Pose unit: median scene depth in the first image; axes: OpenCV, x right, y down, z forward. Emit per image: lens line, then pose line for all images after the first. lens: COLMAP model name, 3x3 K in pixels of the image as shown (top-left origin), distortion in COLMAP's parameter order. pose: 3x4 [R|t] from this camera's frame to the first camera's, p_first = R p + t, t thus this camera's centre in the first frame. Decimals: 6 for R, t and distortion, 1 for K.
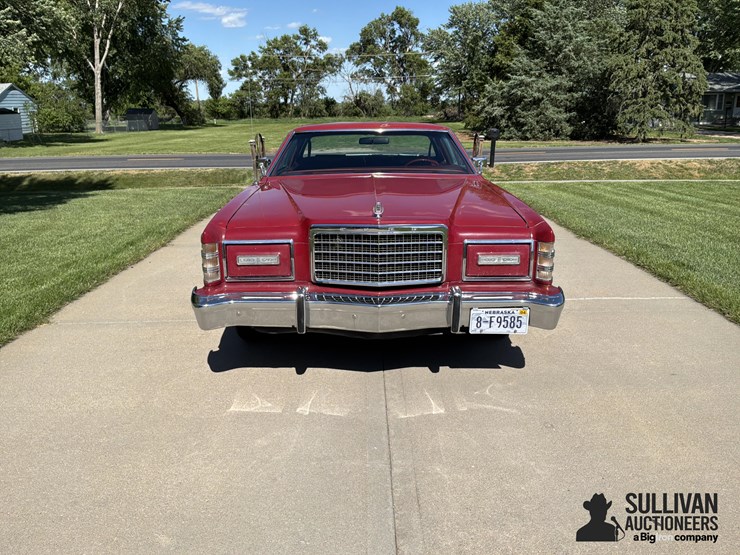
lens RADIAL K [[621.5, 0, 370.0], [0, 621.5, 277.5], [0, 0, 1]] dist [0.005085, -0.077839]
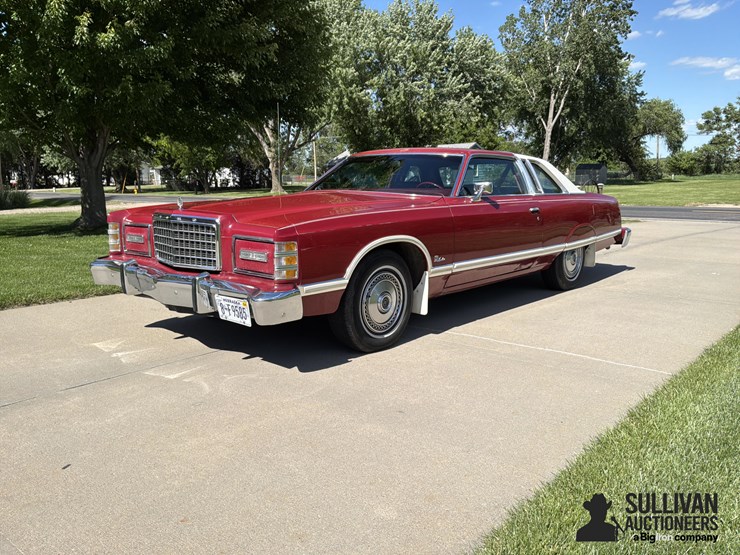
lens RADIAL K [[609.7, 0, 365.8], [0, 609.7, 279.4], [0, 0, 1]] dist [0.061556, -0.137290]
pose [[0.755426, 0.113750, -0.645284, 0.928893], [-0.166080, 0.985896, -0.020635, -0.003770], [0.633836, 0.122757, 0.763664, 0.256713]]
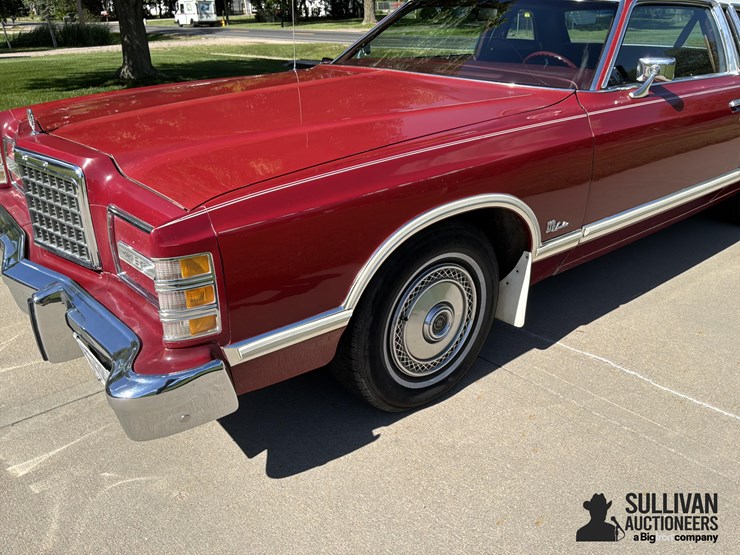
lens RADIAL K [[609.7, 0, 365.8], [0, 609.7, 279.4], [0, 0, 1]] dist [0.061556, -0.137290]
pose [[0.646212, 0.313463, -0.695809, 0.586255], [-0.185320, 0.948915, 0.255377, -0.158595], [0.740315, -0.036080, 0.671292, 0.695775]]
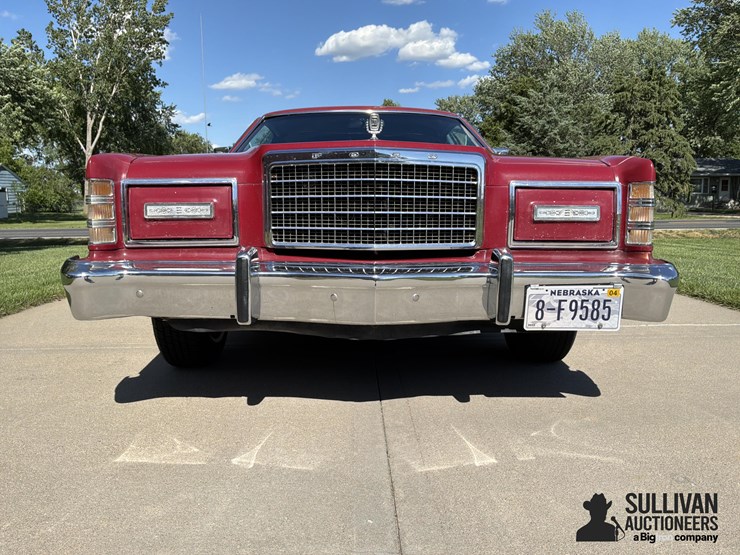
lens RADIAL K [[619.4, 0, 370.0], [0, 619.4, 277.5], [0, 0, 1]] dist [0.063390, -0.146926]
pose [[0.999858, 0.001770, 0.016760, -0.000634], [0.000501, 0.990904, -0.134567, 0.104904], [-0.016845, 0.134557, 0.990763, 0.342281]]
